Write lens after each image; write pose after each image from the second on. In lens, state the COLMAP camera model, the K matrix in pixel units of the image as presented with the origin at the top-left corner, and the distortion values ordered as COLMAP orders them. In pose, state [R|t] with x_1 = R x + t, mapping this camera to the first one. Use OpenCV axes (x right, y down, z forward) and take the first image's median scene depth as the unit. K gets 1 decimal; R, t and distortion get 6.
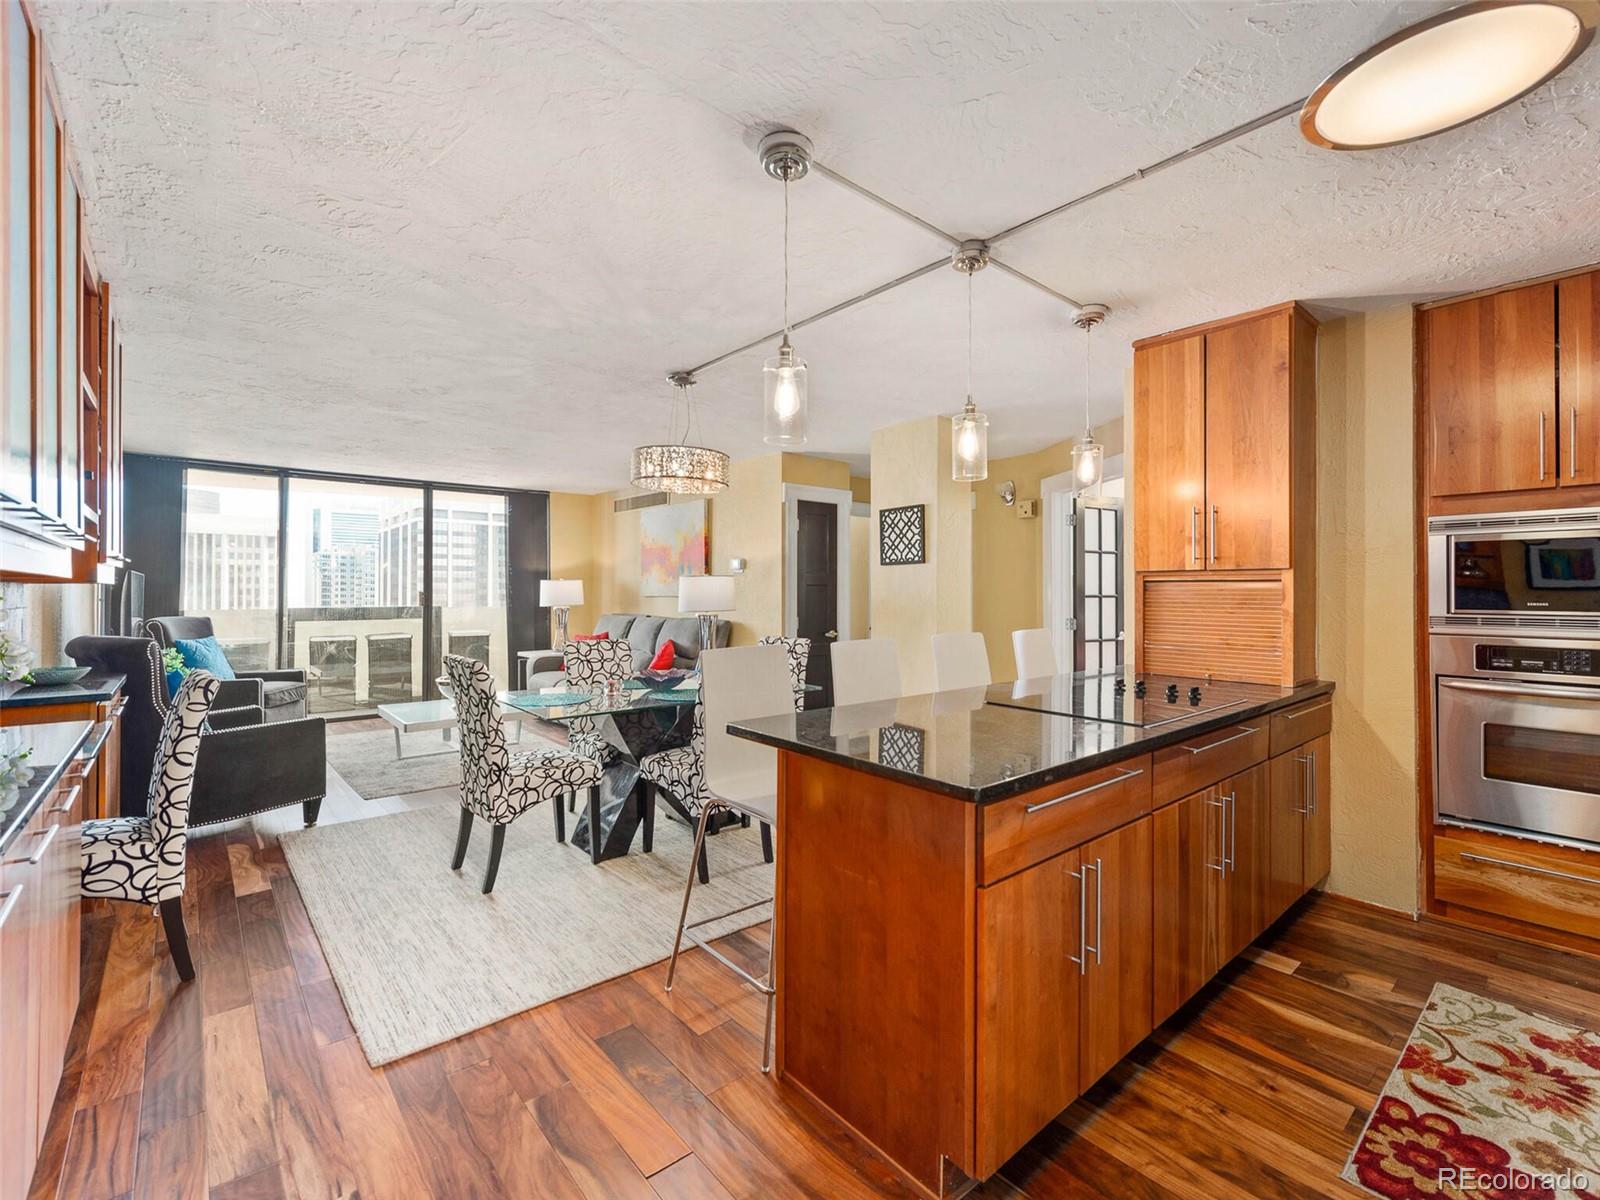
lens RADIAL K [[706.1, 0, 799.8], [0, 706.1, 587.7], [0, 0, 1]] dist [0.011841, -0.005708]
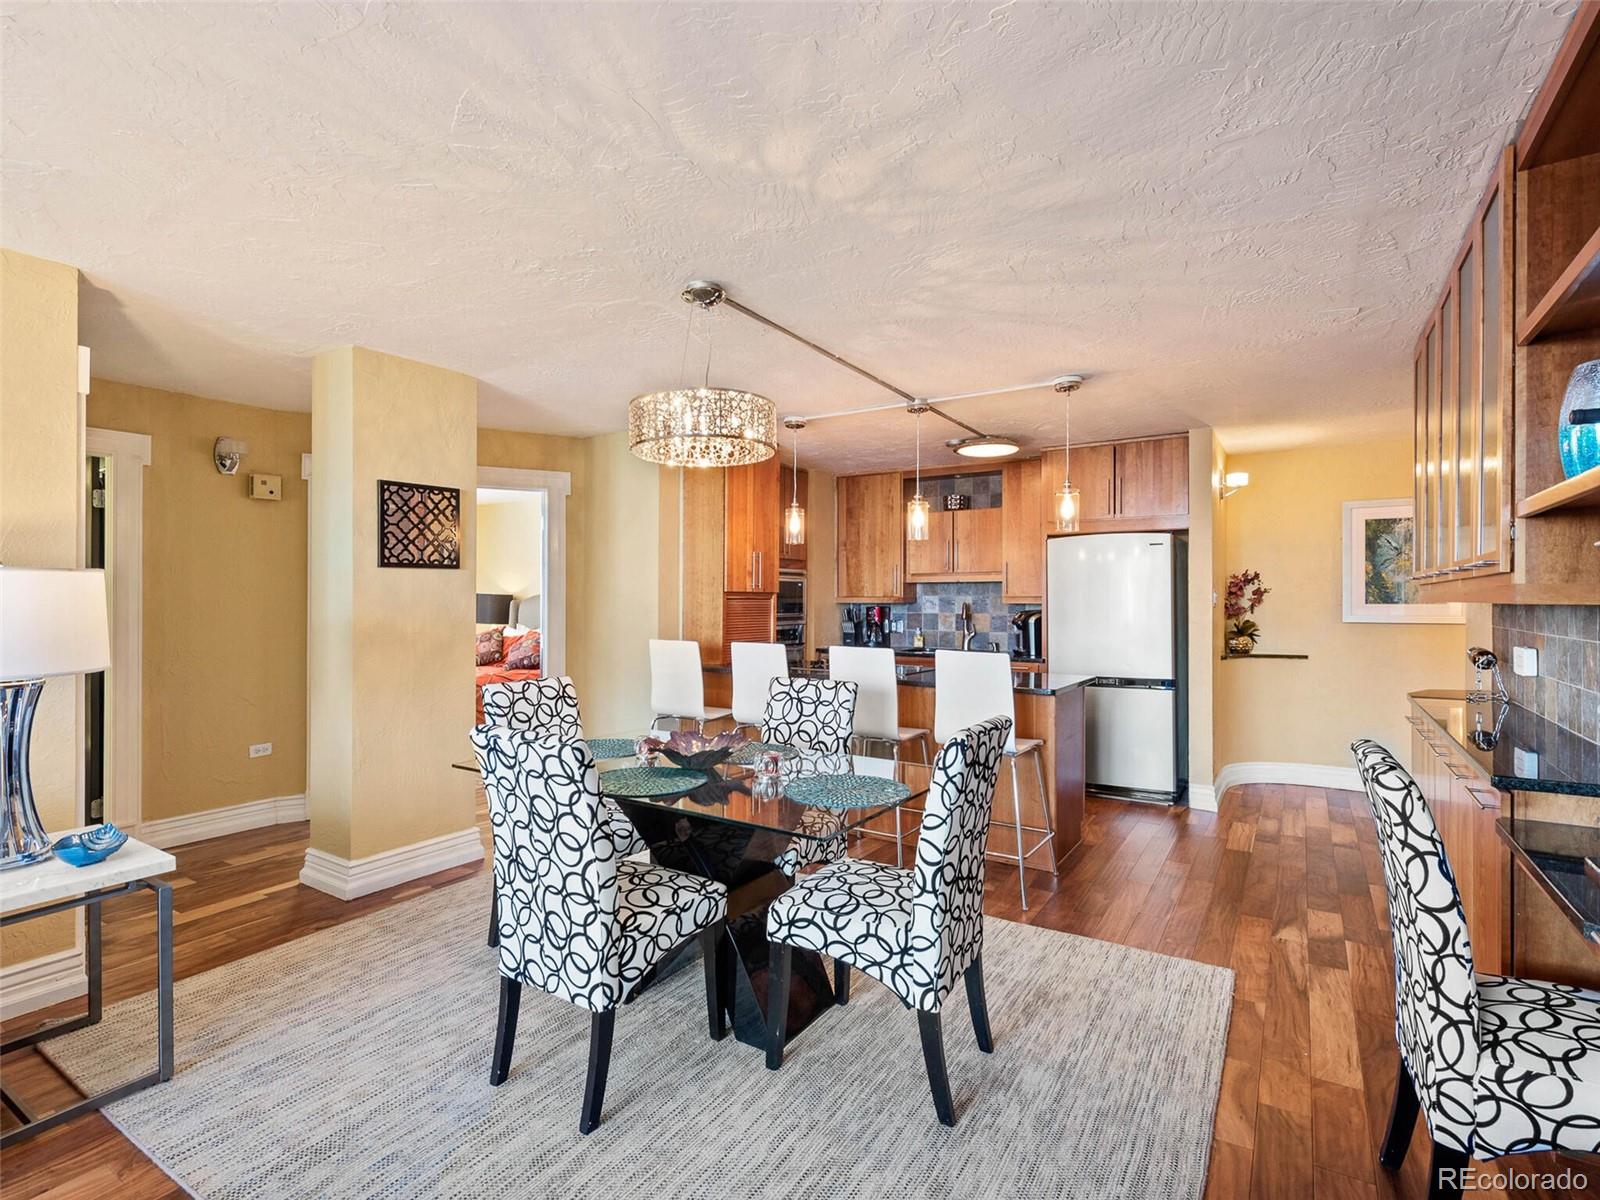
lens RADIAL K [[785.8, 0, 803.7], [0, 785.8, 598.2], [0, 0, 1]] dist [0.015021, 0.000282]
pose [[-0.297472, -0.000428, 0.954731, -1.060863], [-0.008505, 0.999961, -0.002201, -0.007946], [-0.954693, -0.008775, -0.297464, 1.323892]]
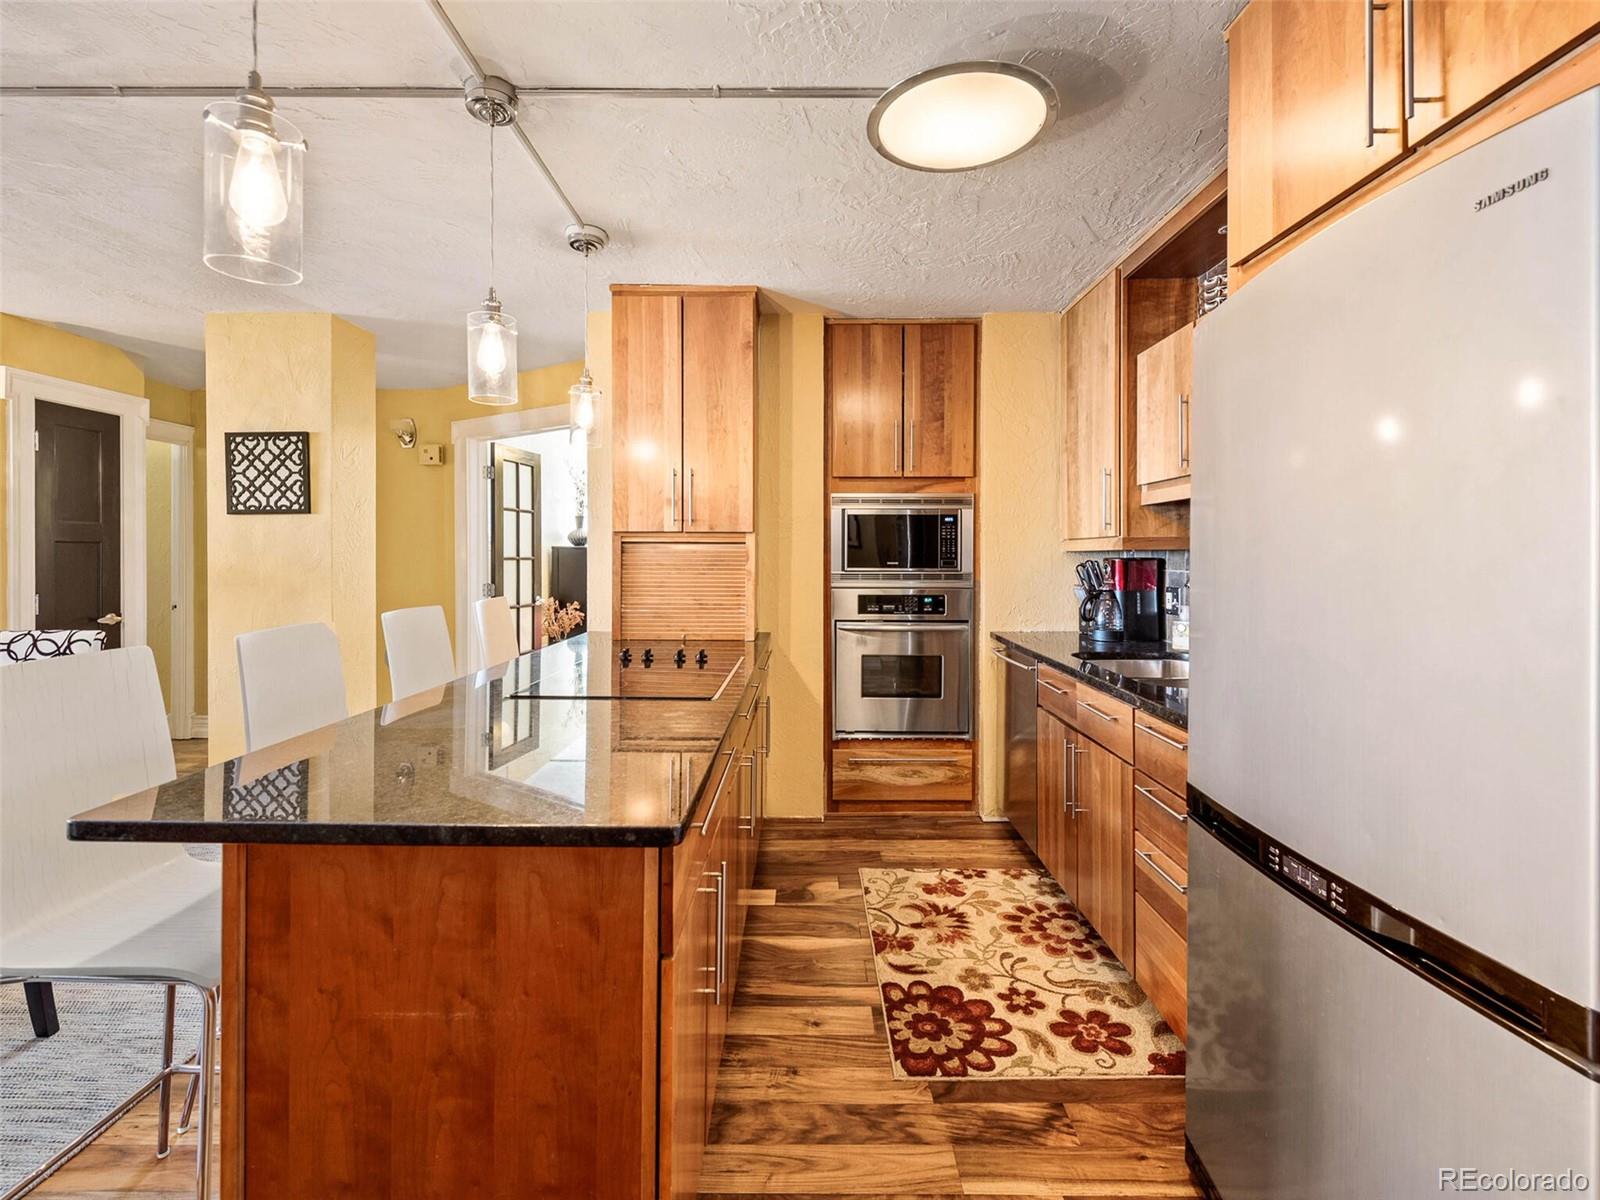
lens RADIAL K [[733.6, 0, 802.6], [0, 733.6, 560.3], [0, 0, 1]] dist [0.010255, -0.006395]
pose [[0.651362, -0.005223, 0.758749, -0.099644], [-0.005604, 0.999916, 0.011694, 0.002274], [-0.758747, -0.011869, 0.651278, 0.179550]]
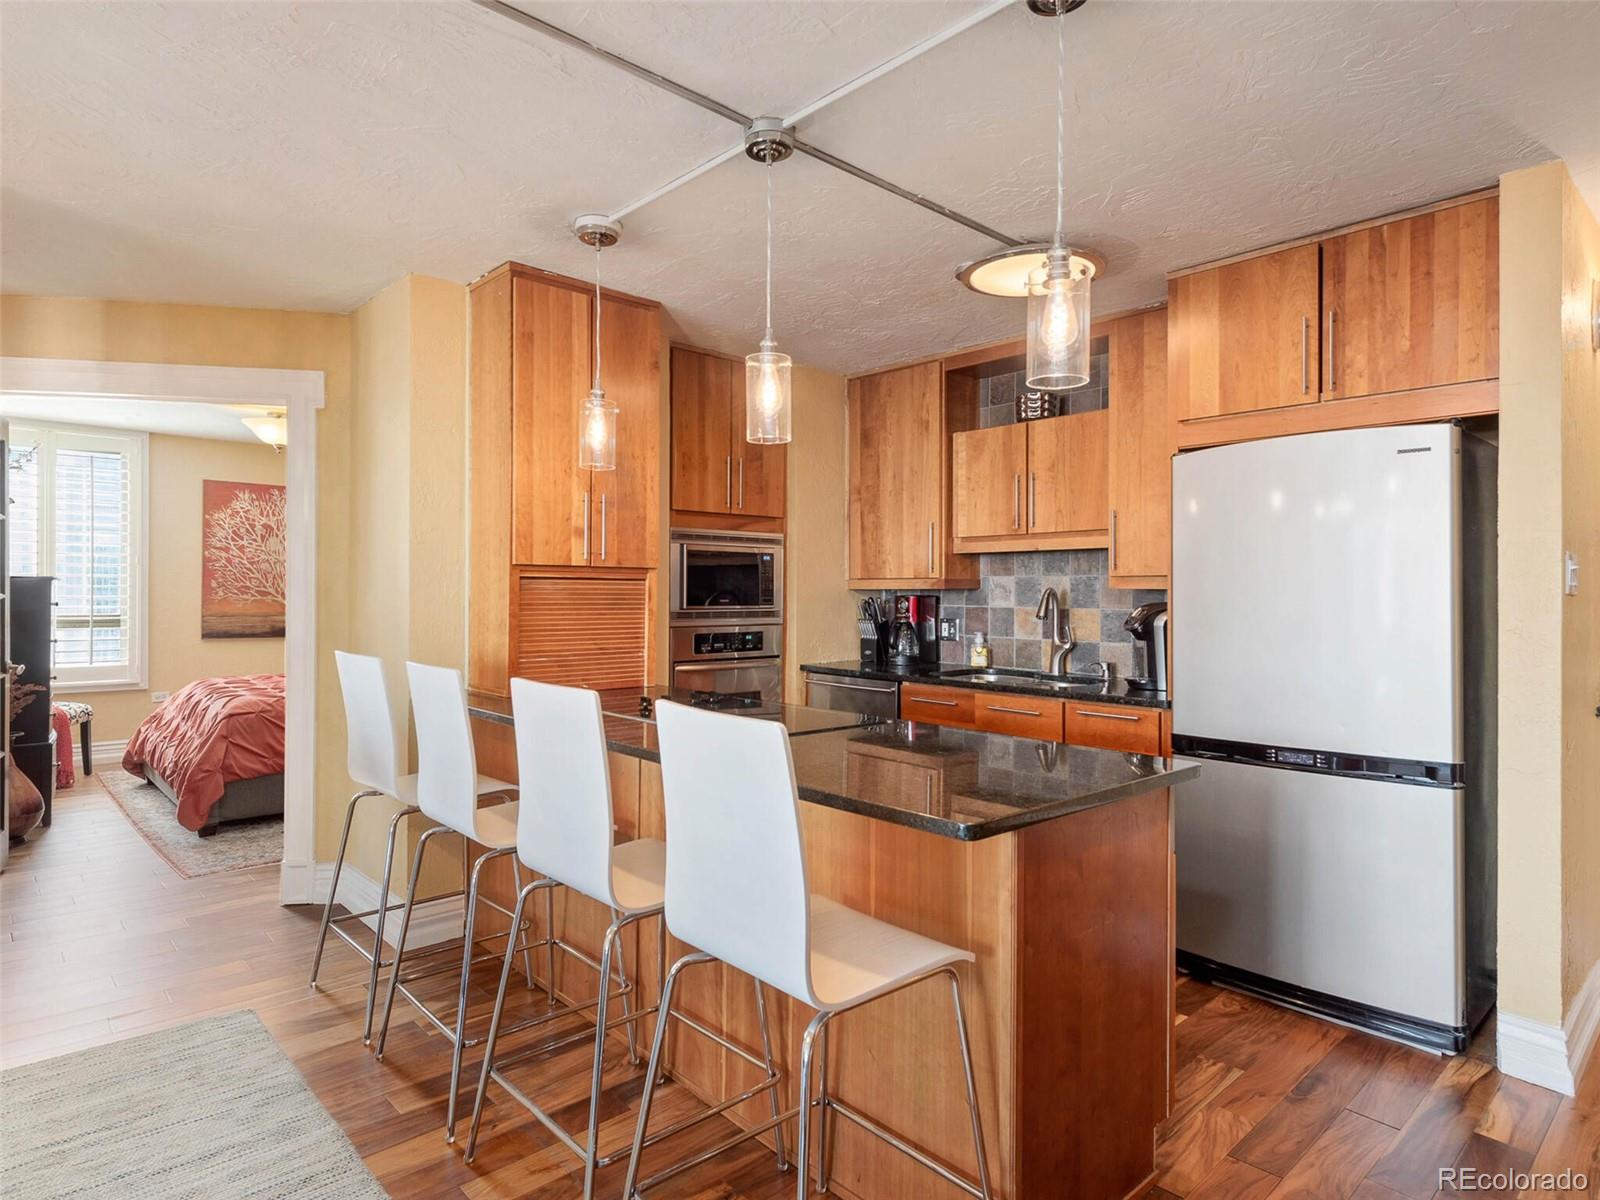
lens RADIAL K [[914.9, 0, 799.7], [0, 914.9, 589.4], [0, 0, 1]] dist [0.012174, -0.010368]
pose [[-0.043989, 0.000635, 0.999032, -0.529959], [-0.009978, 0.999950, -0.001075, 0.002175], [-0.998982, -0.010015, -0.043980, 0.740466]]
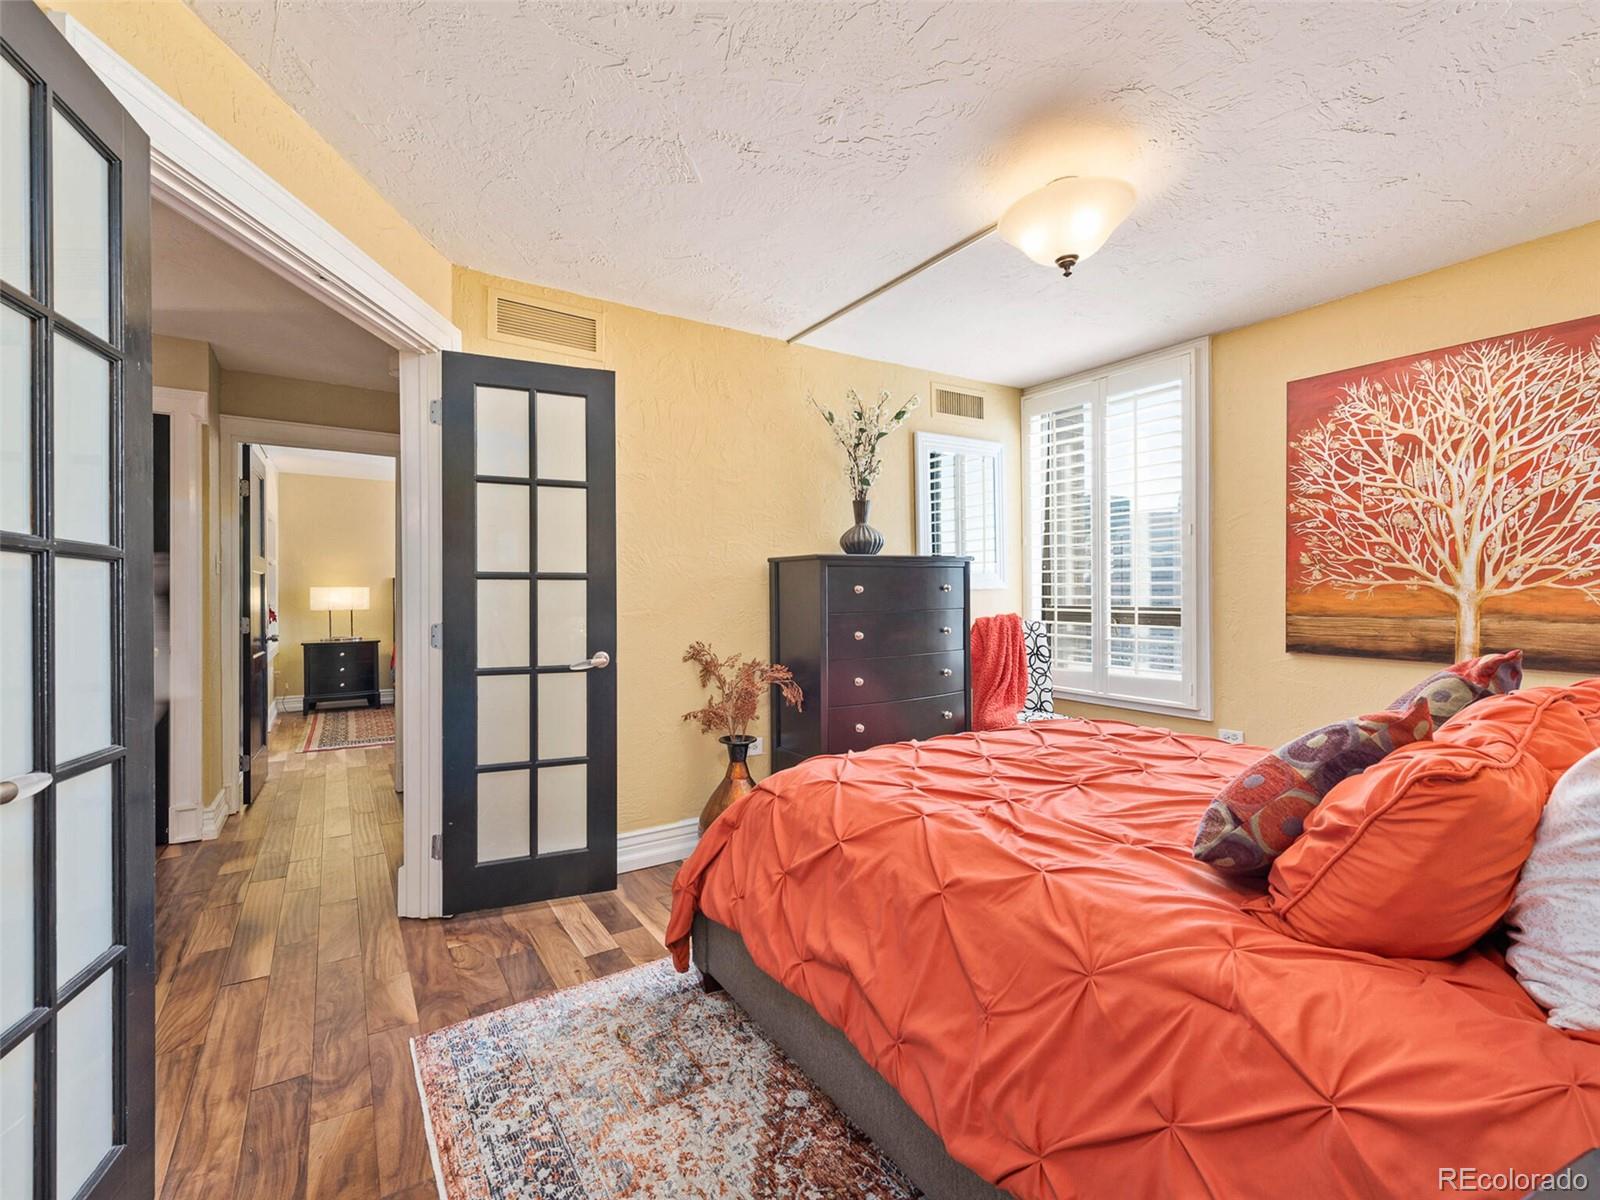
lens RADIAL K [[706.1, 0, 799.5], [0, 706.1, 595.7], [0, 0, 1]] dist [0.011841, -0.005708]
pose [[0.991871, -0.005045, -0.127144, 1.168010], [0.005672, 0.999973, 0.004571, 0.042971], [0.127117, -0.005255, 0.991874, 0.990217]]
